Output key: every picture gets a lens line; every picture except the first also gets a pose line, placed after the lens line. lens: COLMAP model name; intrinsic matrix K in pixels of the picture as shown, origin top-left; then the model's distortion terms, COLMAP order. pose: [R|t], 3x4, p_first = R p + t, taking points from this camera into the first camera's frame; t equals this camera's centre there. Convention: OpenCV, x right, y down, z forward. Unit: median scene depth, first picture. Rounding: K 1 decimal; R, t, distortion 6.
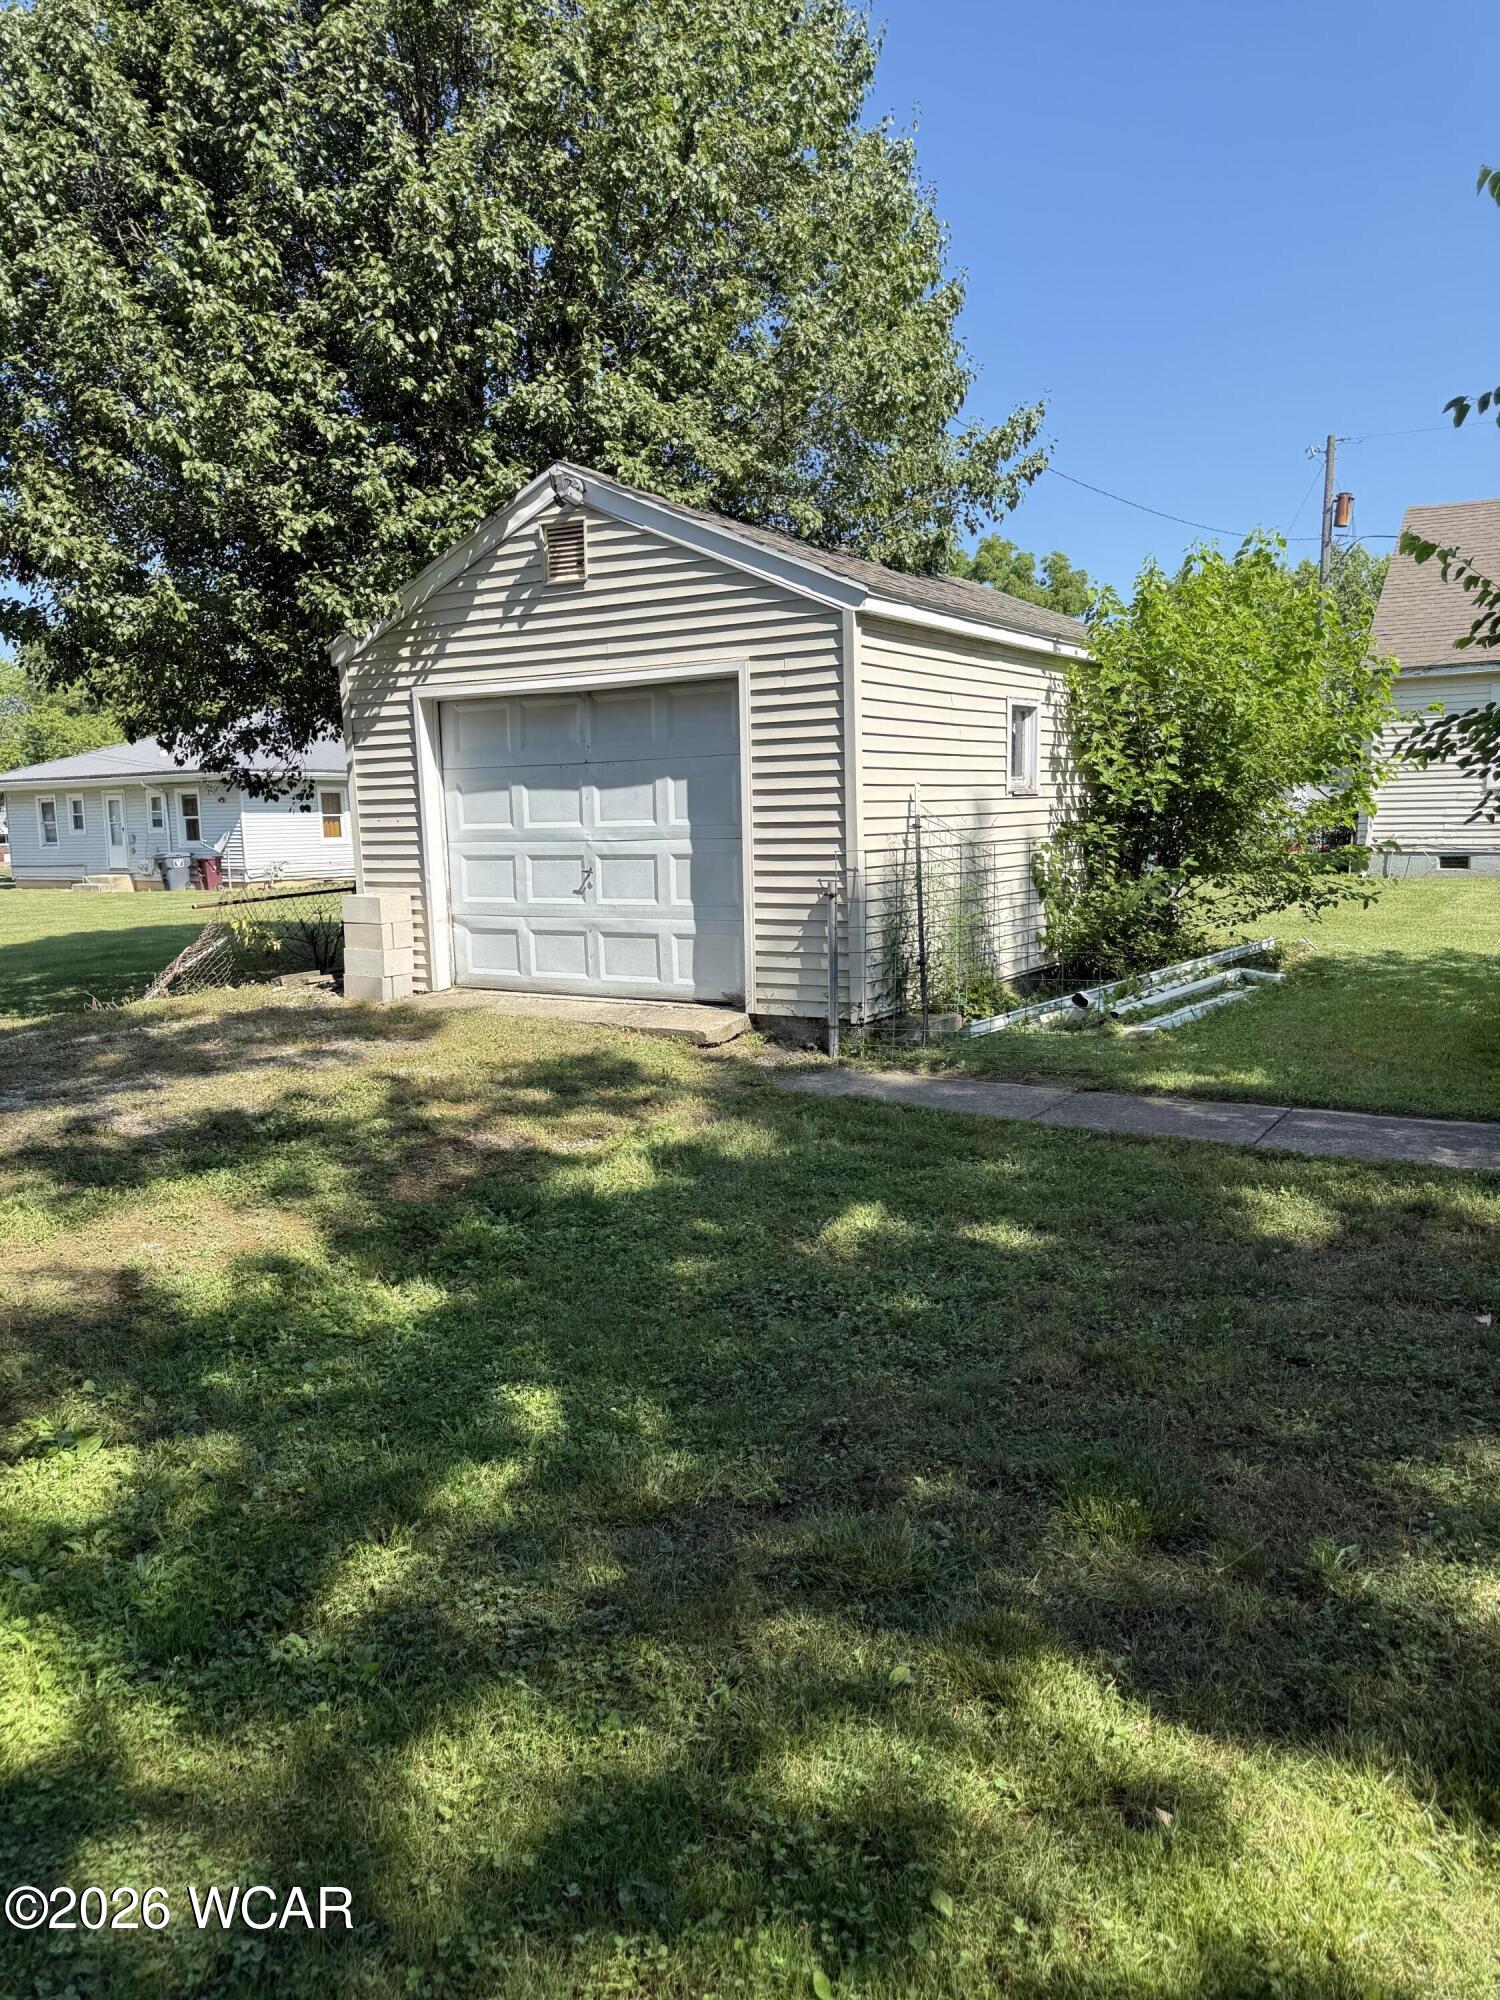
lens RADIAL K [[1378.4, 0, 750.0], [0, 1378.4, 1000.0], [0, 0, 1]] dist [0.136137, -0.280884]
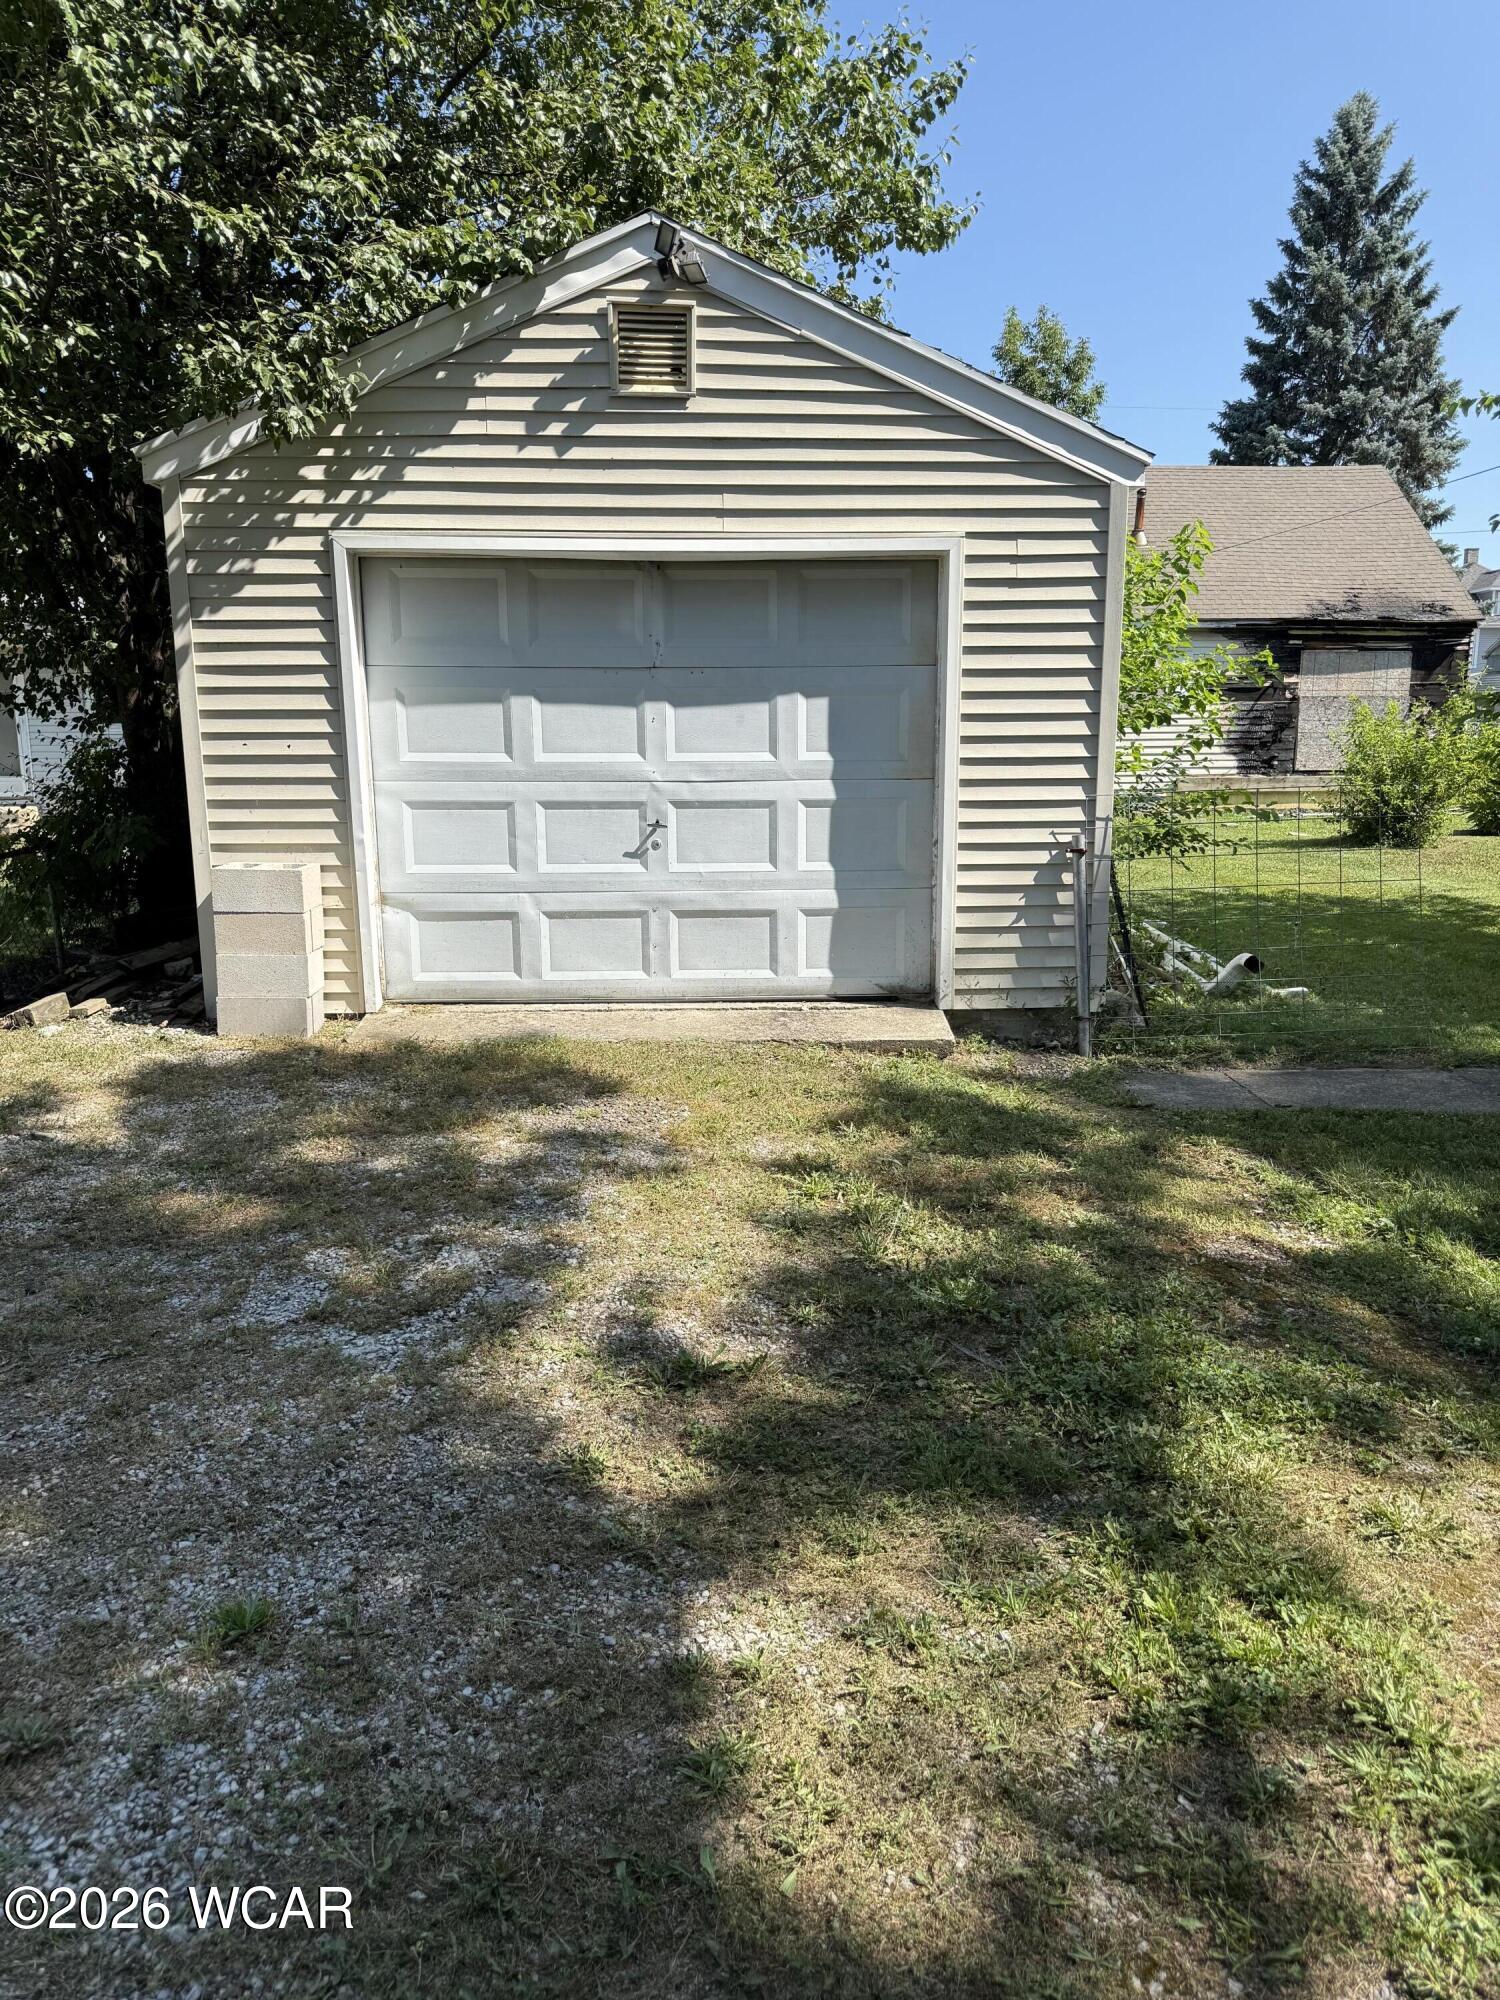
lens RADIAL K [[1378.4, 0, 750.0], [0, 1378.4, 1000.0], [0, 0, 1]] dist [0.136137, -0.280884]
pose [[0.829674, -0.078576, 0.552690, -0.485379], [0.057860, 0.996816, 0.054861, -0.041539], [-0.555242, -0.013538, 0.831579, 0.401154]]
